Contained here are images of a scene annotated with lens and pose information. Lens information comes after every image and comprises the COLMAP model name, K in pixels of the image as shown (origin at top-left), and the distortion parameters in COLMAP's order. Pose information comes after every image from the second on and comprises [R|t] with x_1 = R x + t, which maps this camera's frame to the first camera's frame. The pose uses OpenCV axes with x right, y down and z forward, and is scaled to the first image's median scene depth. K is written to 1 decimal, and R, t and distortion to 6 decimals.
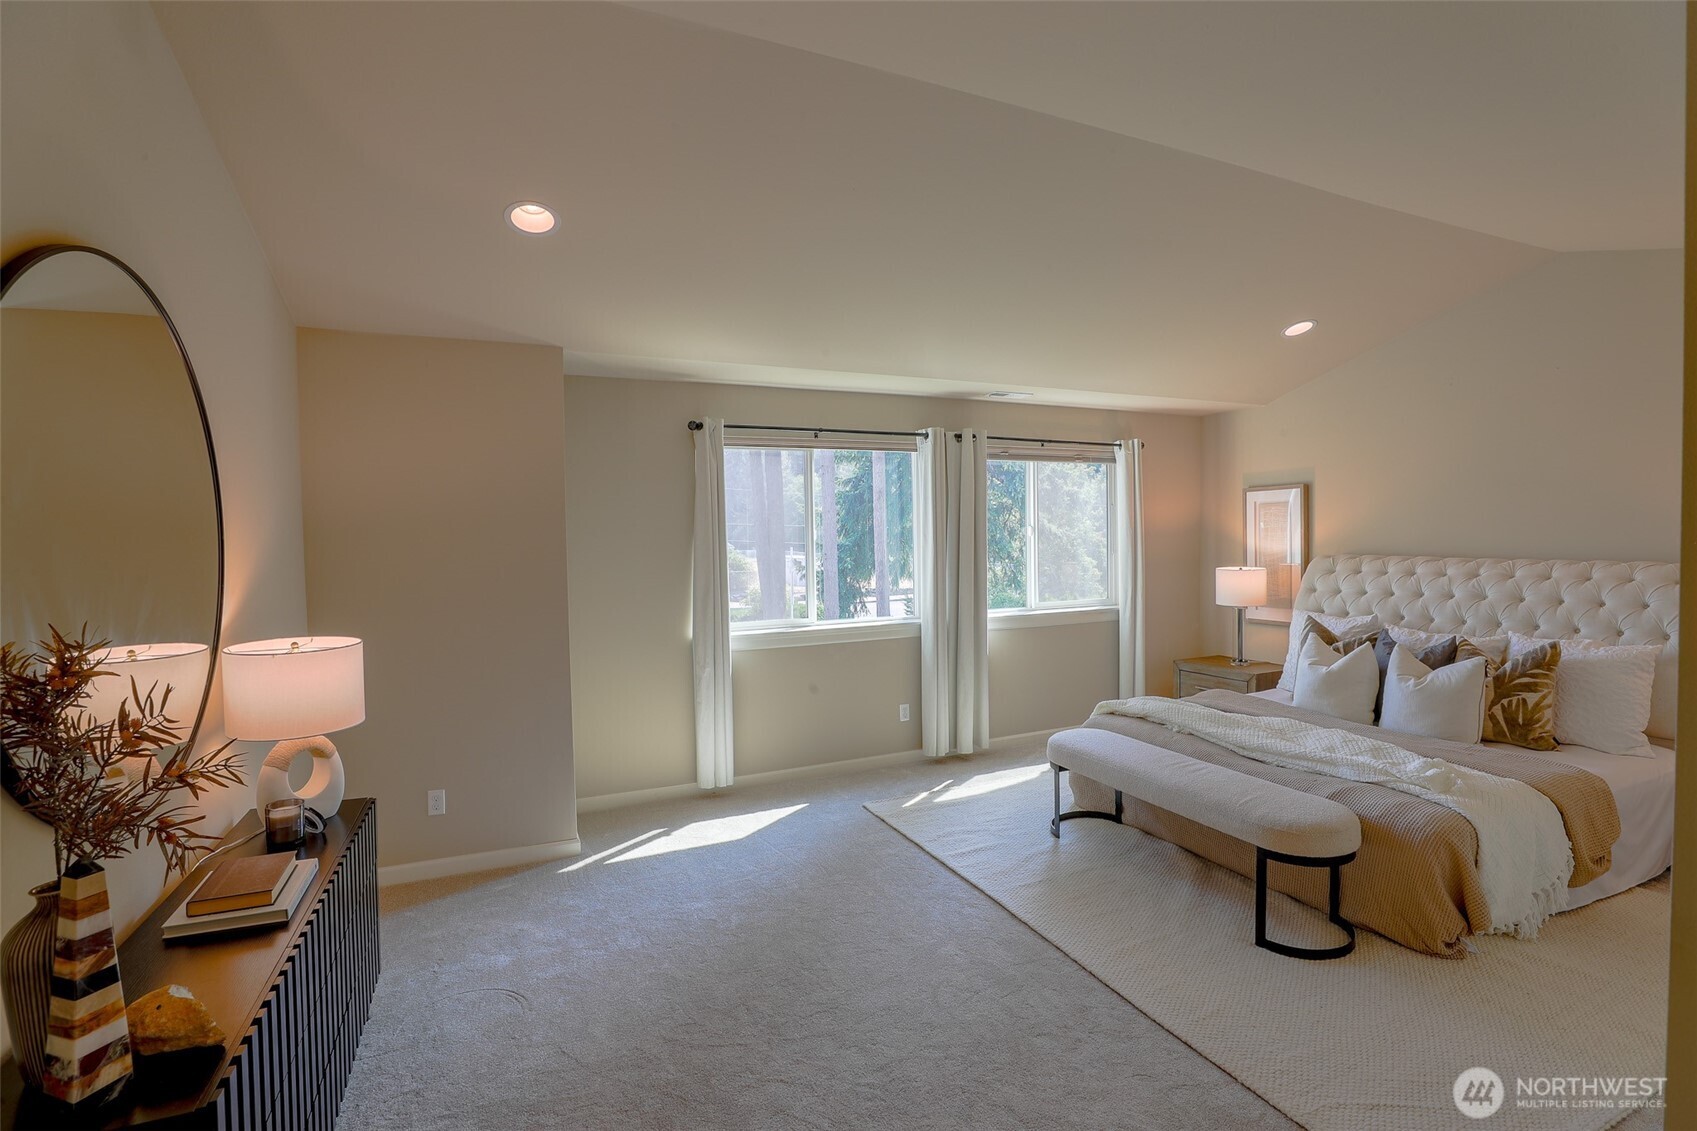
lens RADIAL K [[775.2, 0, 848.5], [0, 775.2, 565.5], [0, 0, 1]] dist [-0.049124, 0.013505]
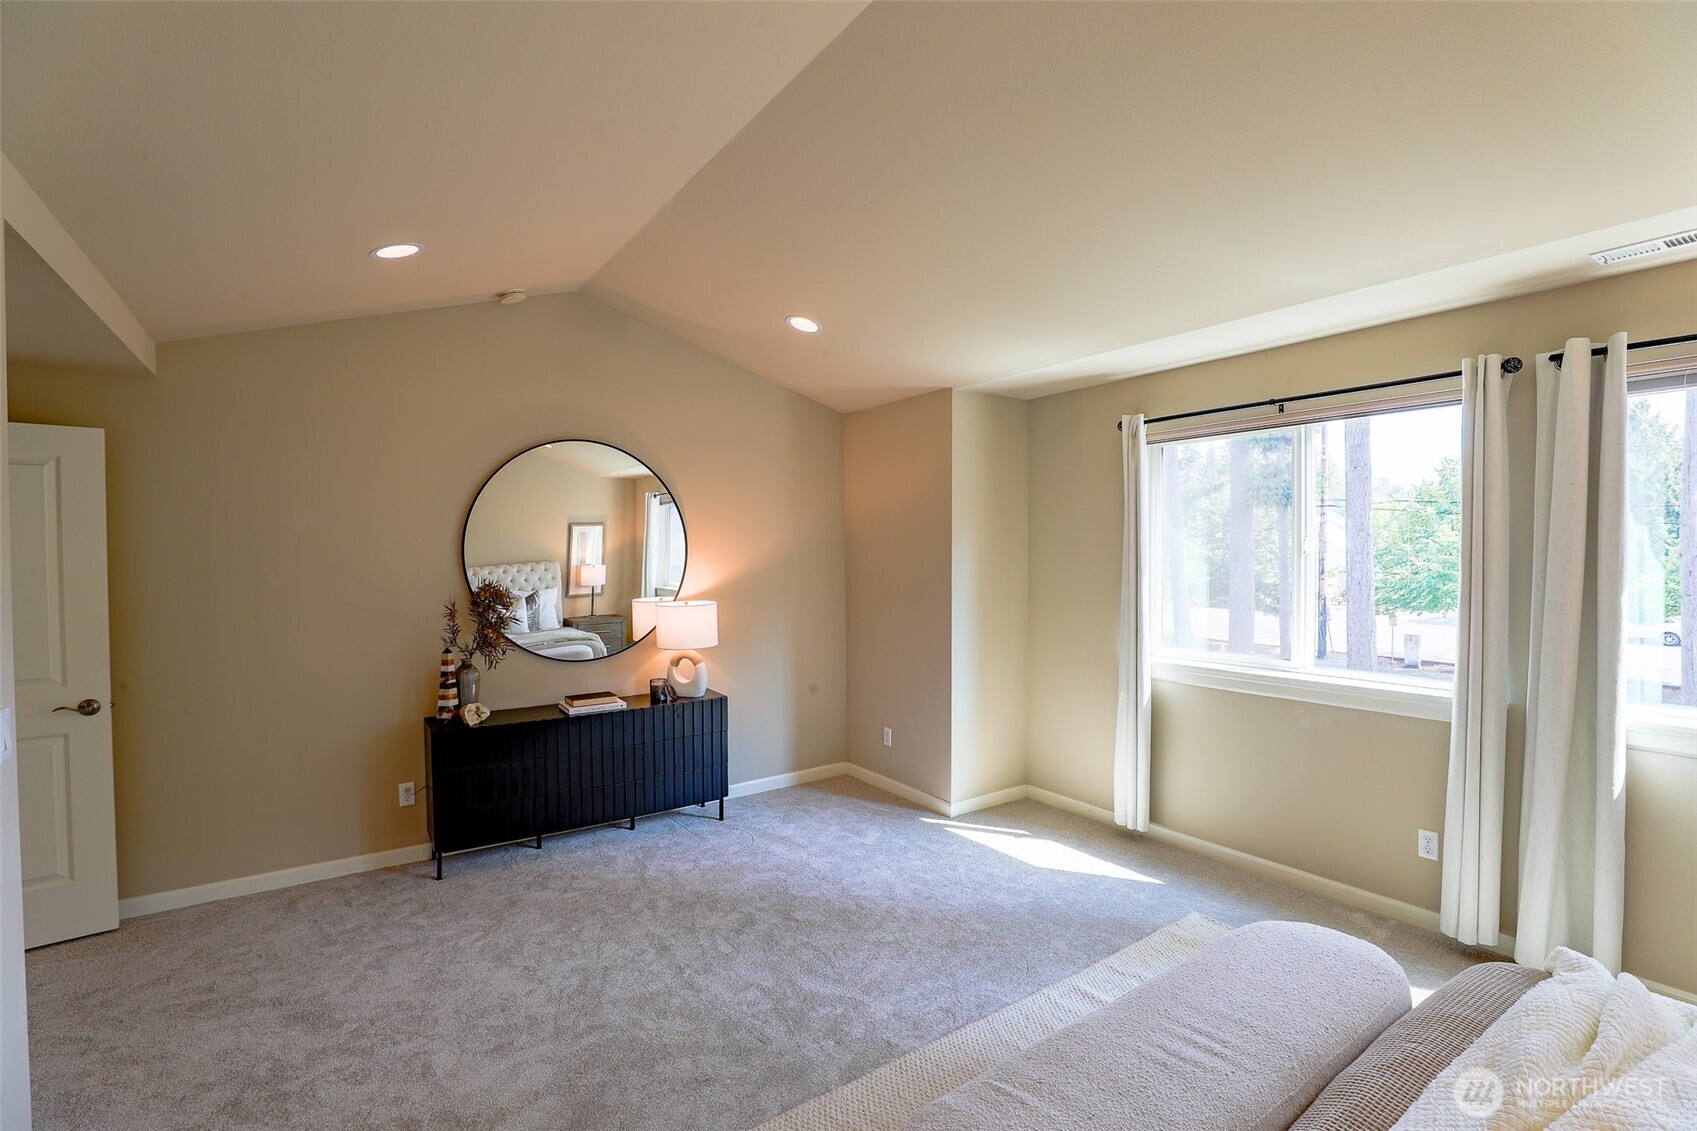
lens RADIAL K [[775.2, 0, 848.5], [0, 775.2, 565.5], [0, 0, 1]] dist [-0.049124, 0.013505]
pose [[0.182717, 0.036783, -0.982477, 0.680221], [-0.031619, 0.999003, 0.031522, -0.036221], [0.982657, 0.025305, 0.183698, 0.547504]]
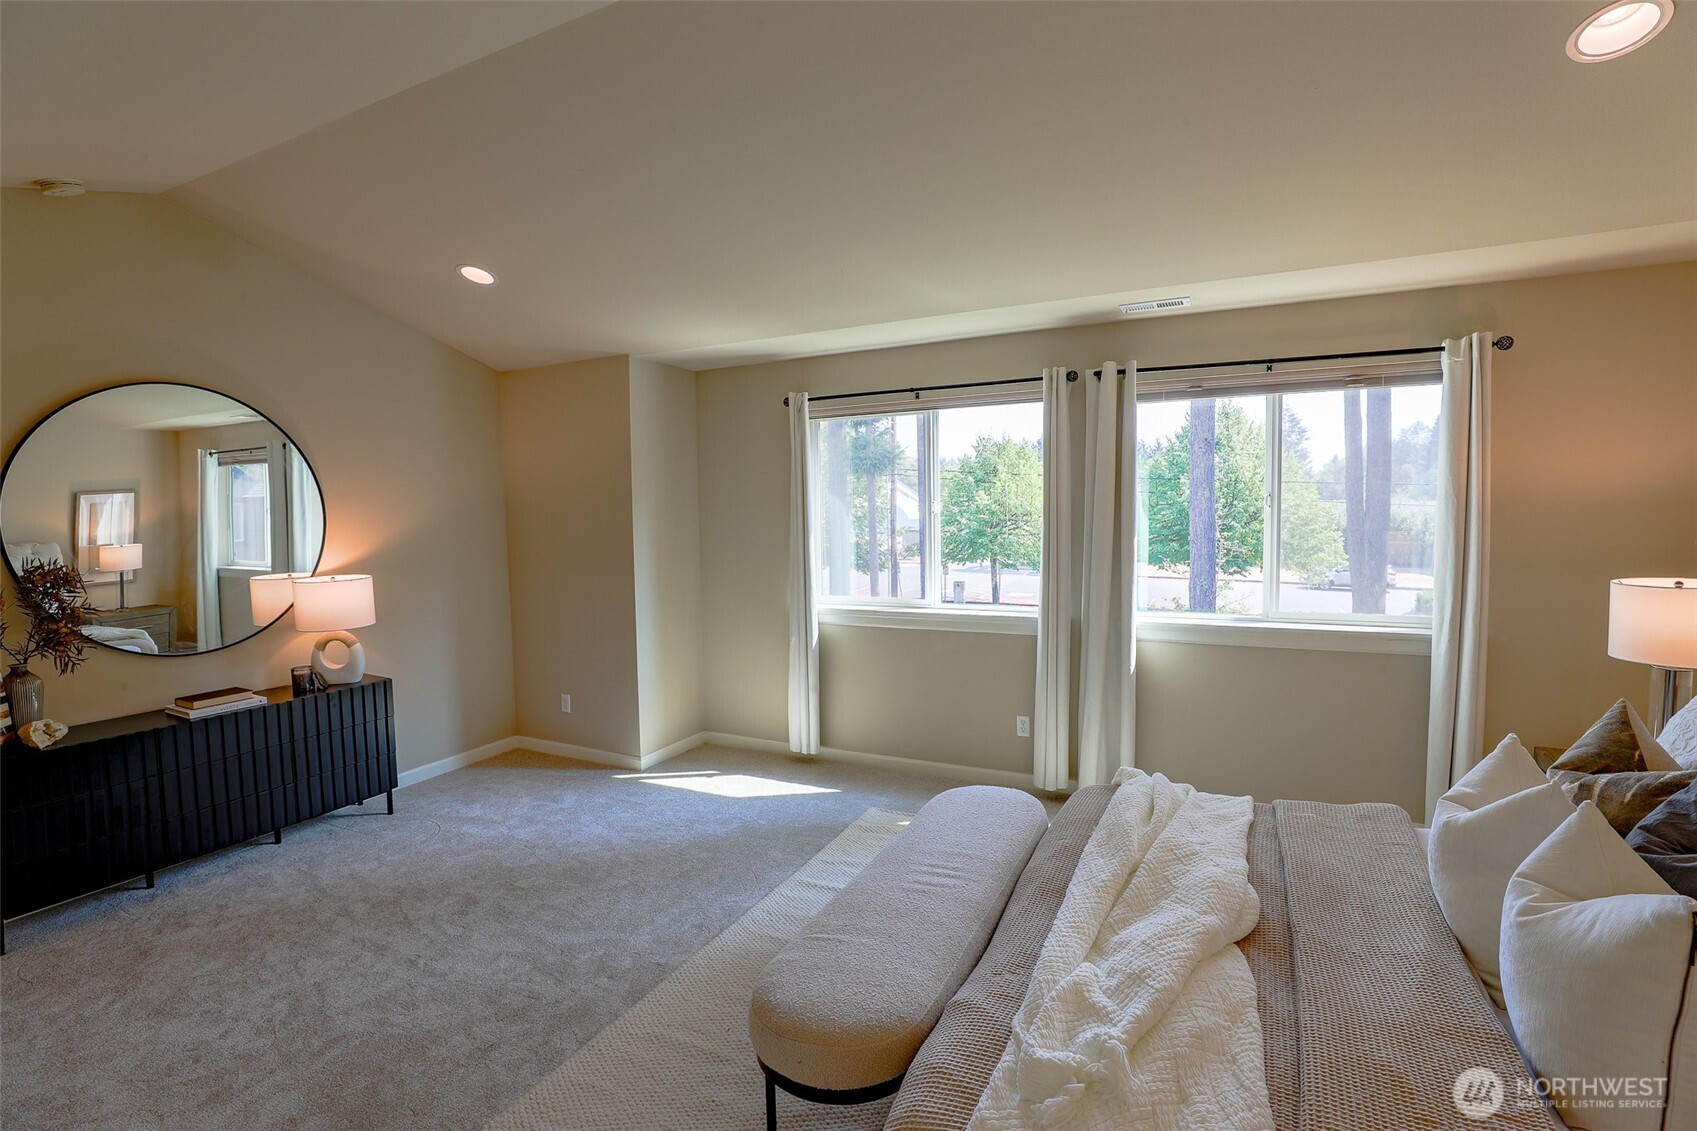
lens RADIAL K [[775.2, 0, 848.5], [0, 775.2, 565.5], [0, 0, 1]] dist [-0.049124, 0.013505]
pose [[0.636734, 0.061969, -0.768589, 0.697614], [-0.022606, 0.997837, 0.061725, -0.030033], [0.770752, -0.021927, 0.636758, 0.422525]]
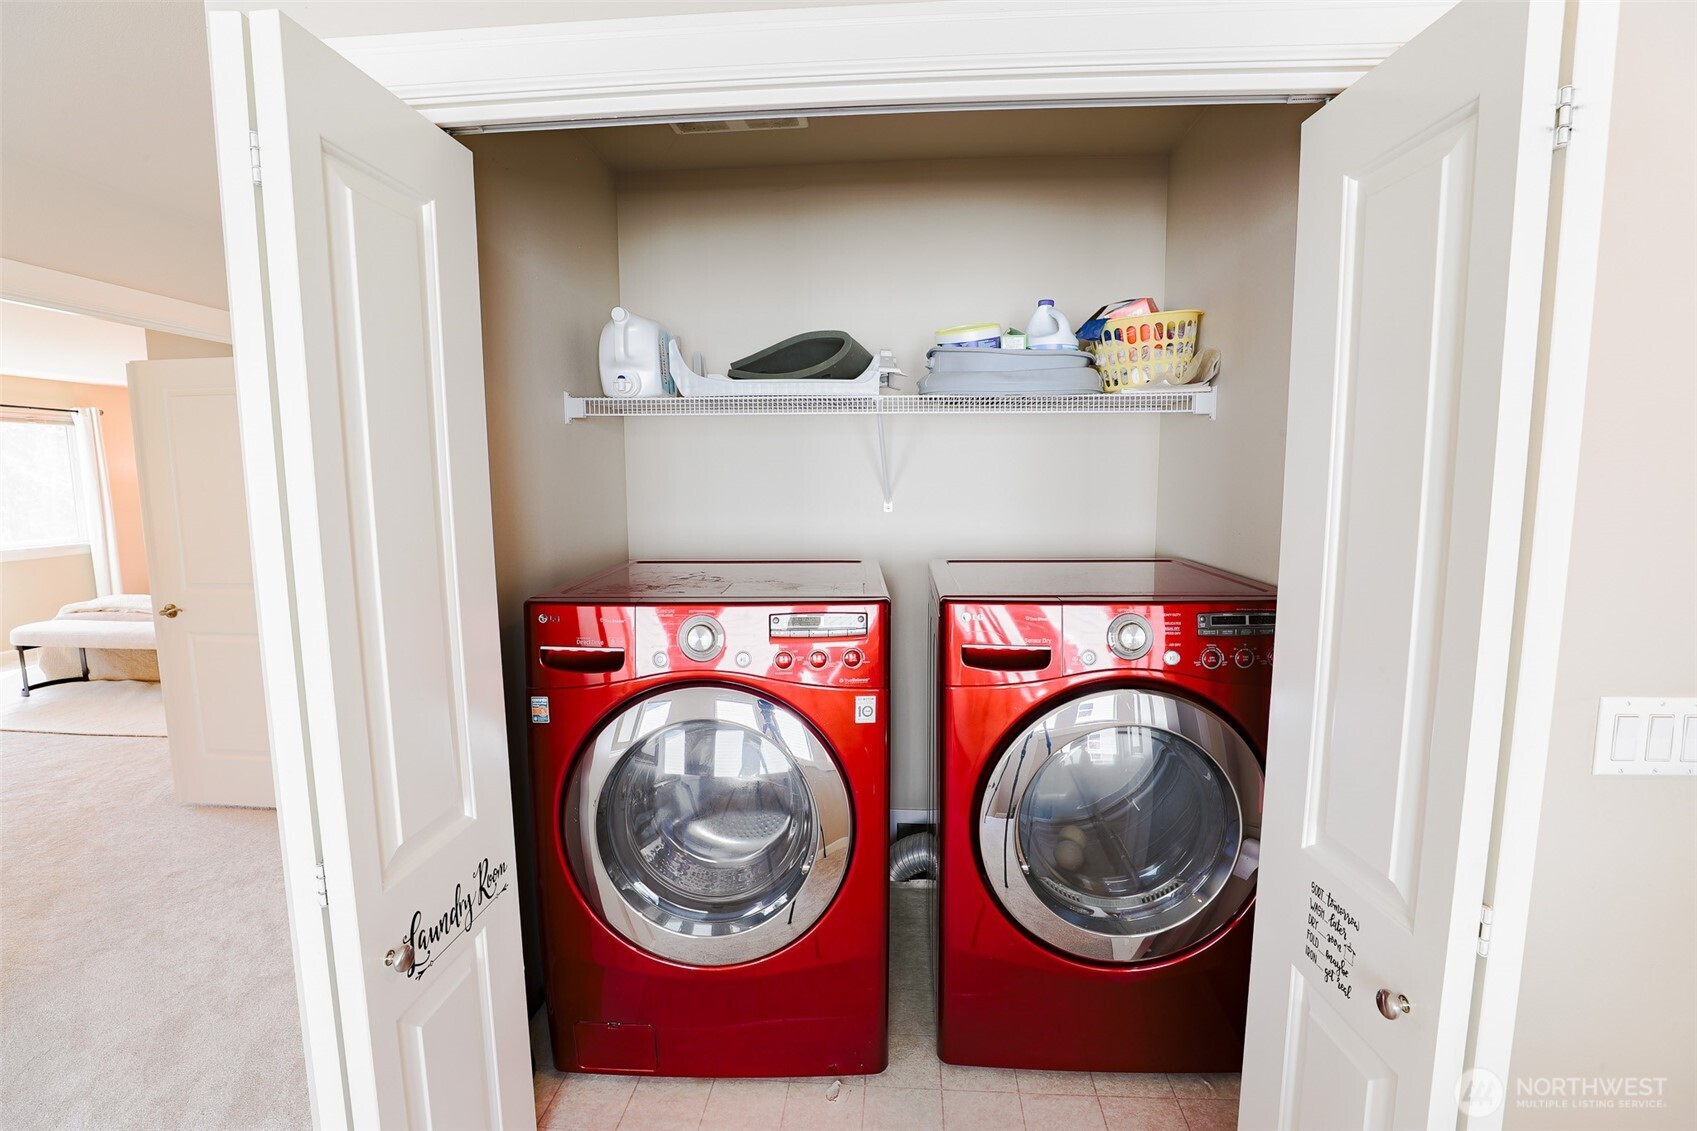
lens RADIAL K [[775.2, 0, 848.5], [0, 775.2, 565.5], [0, 0, 1]] dist [-0.049124, 0.013505]
pose [[0.476110, -0.087390, 0.875033, -0.173732], [0.029969, 0.996084, 0.083173, 0.037845], [-0.878875, -0.013376, 0.476865, -0.906715]]
